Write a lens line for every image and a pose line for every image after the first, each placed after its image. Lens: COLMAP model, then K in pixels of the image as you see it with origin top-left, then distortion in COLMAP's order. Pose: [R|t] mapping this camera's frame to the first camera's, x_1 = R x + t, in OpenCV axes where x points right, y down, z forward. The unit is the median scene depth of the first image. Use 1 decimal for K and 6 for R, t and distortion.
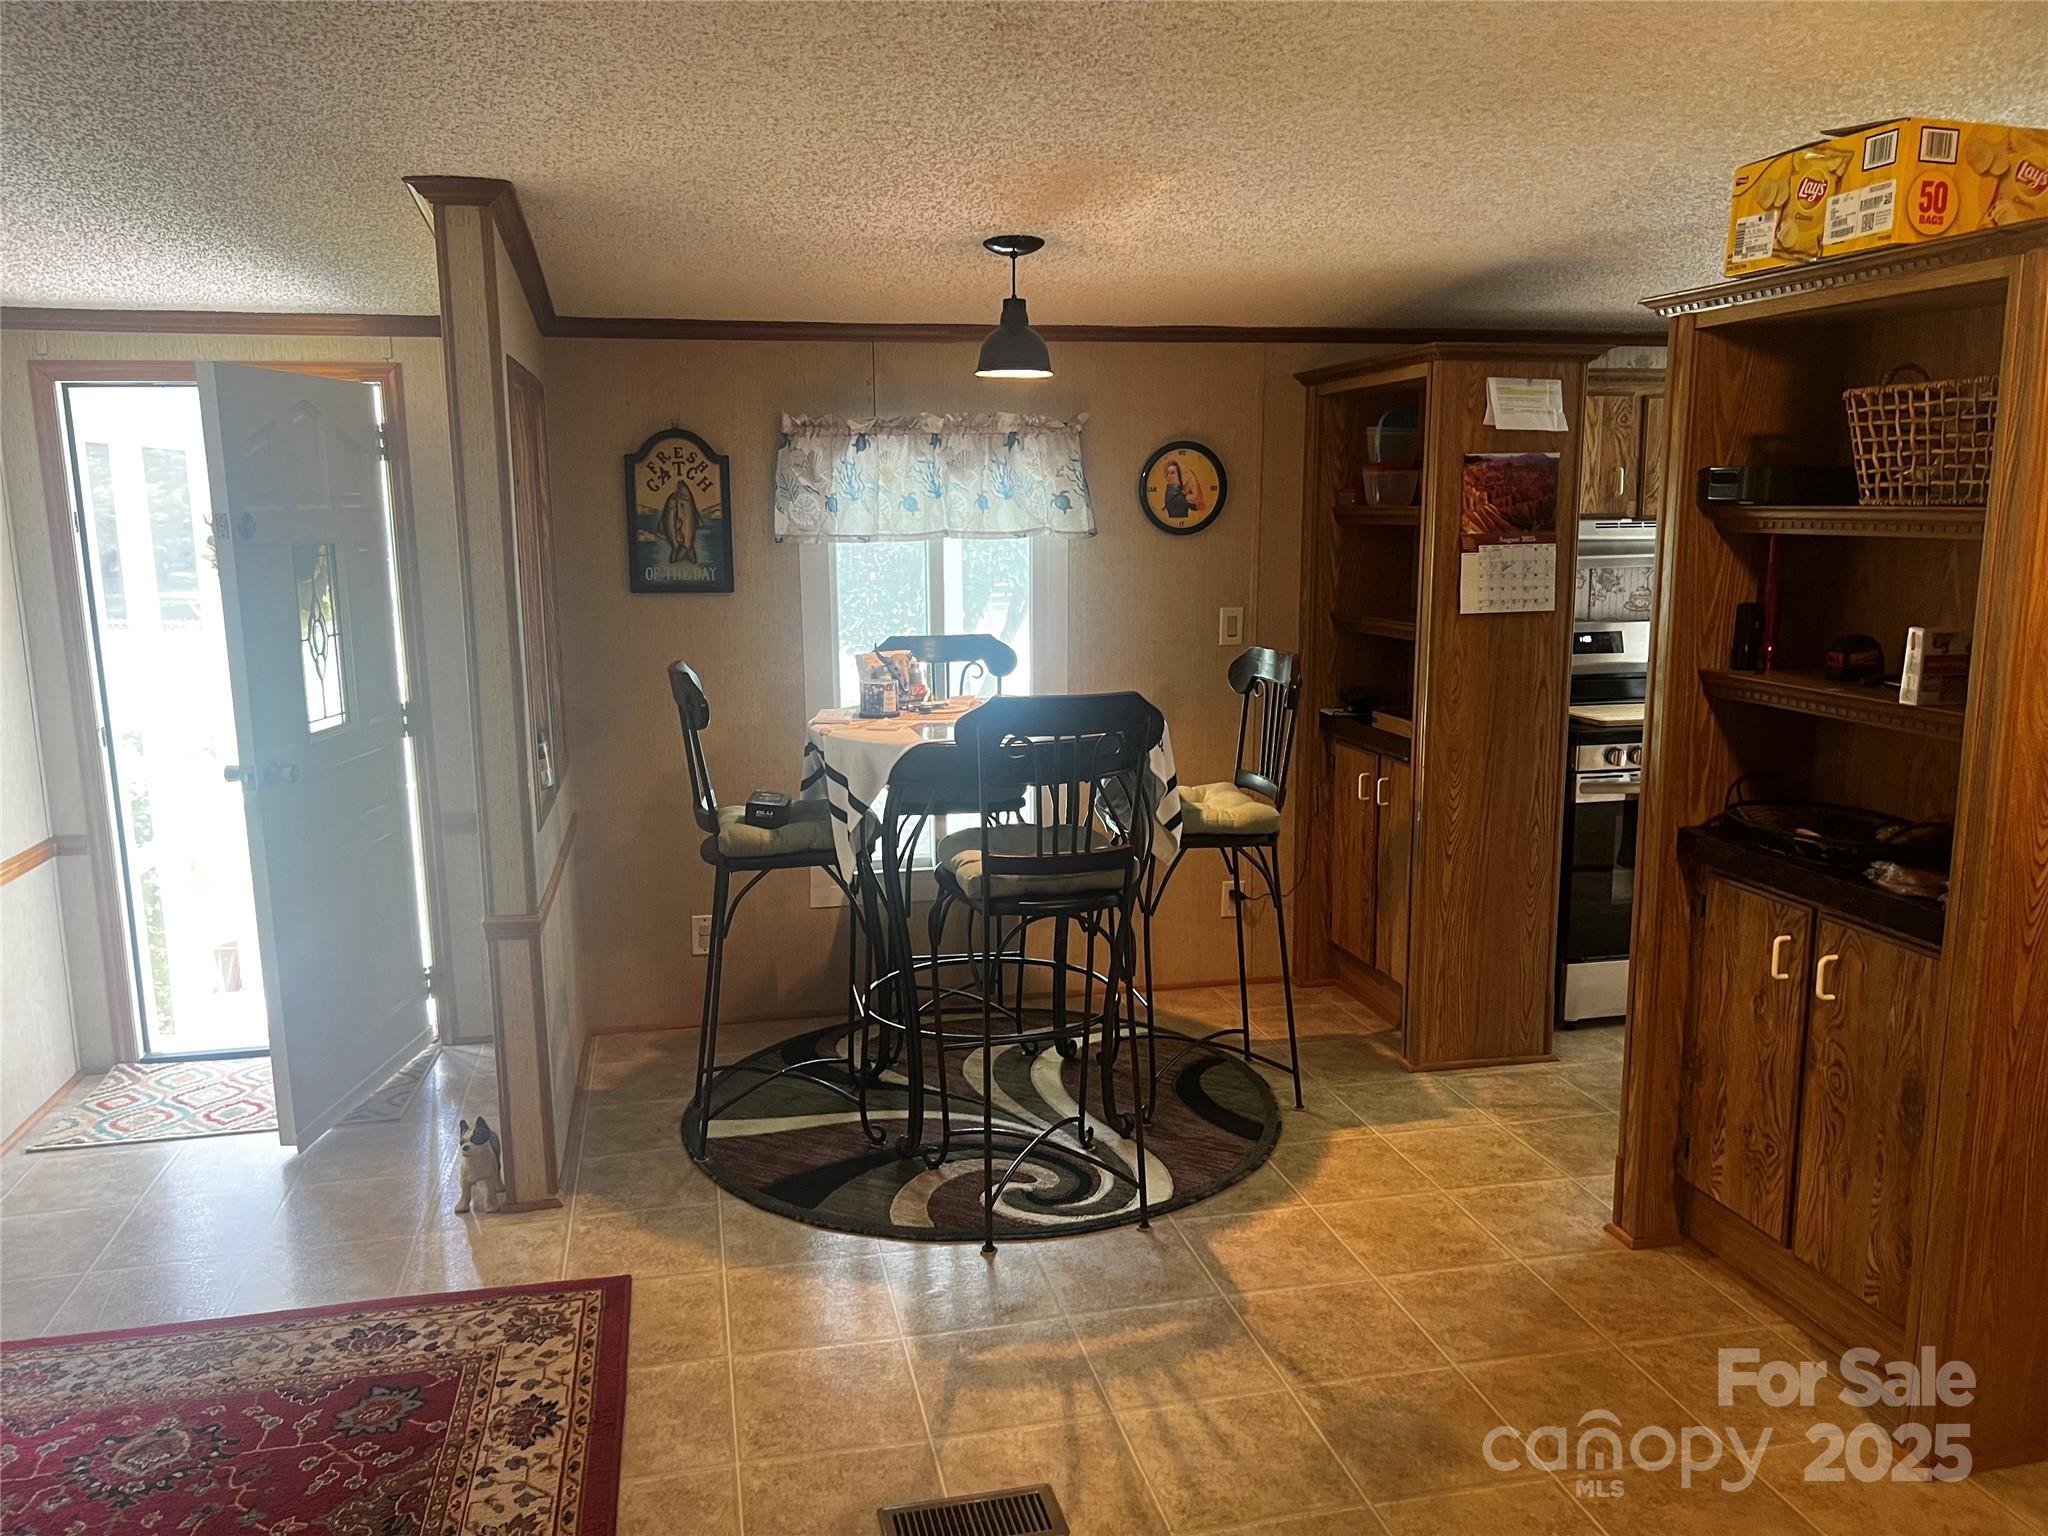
lens RADIAL K [[1554.9, 0, 1019.1], [0, 1554.9, 770.0], [0, 0, 1]] dist [0.054666, -0.061205]
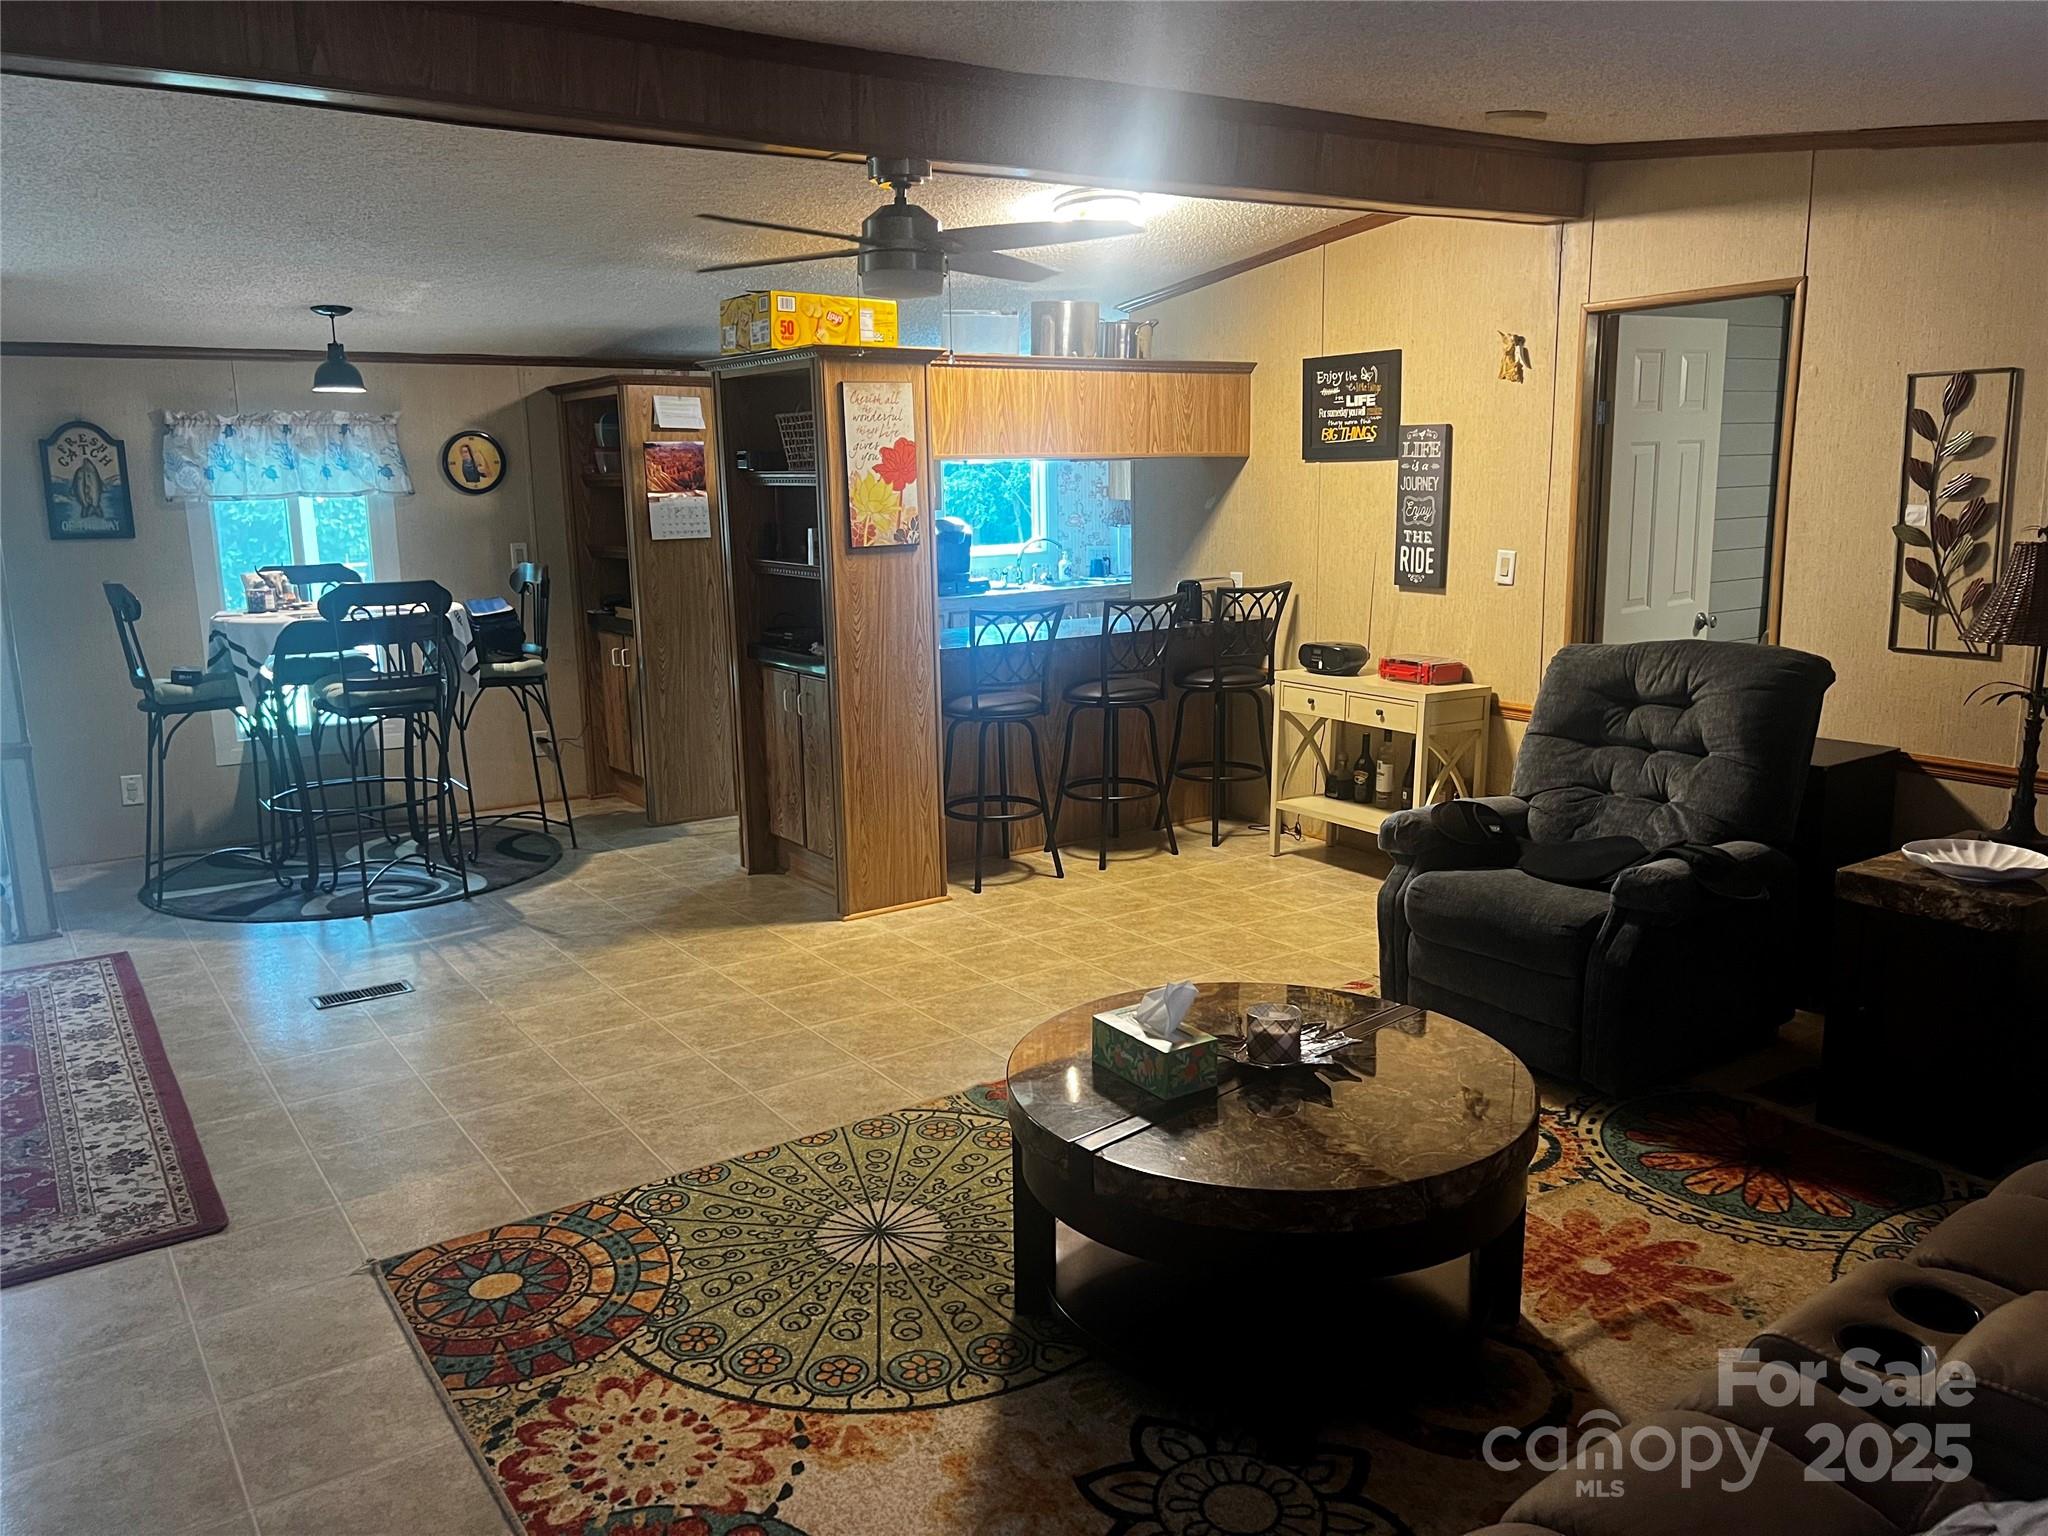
lens RADIAL K [[1554.9, 0, 1023.7], [0, 1554.9, 774.3], [0, 0, 1]] dist [0.054666, -0.061205]
pose [[0.927321, -0.079108, 0.365810, 0.024178], [0.072815, 0.996864, 0.030989, 0.120662], [-0.367114, -0.002101, 0.930174, -0.653694]]
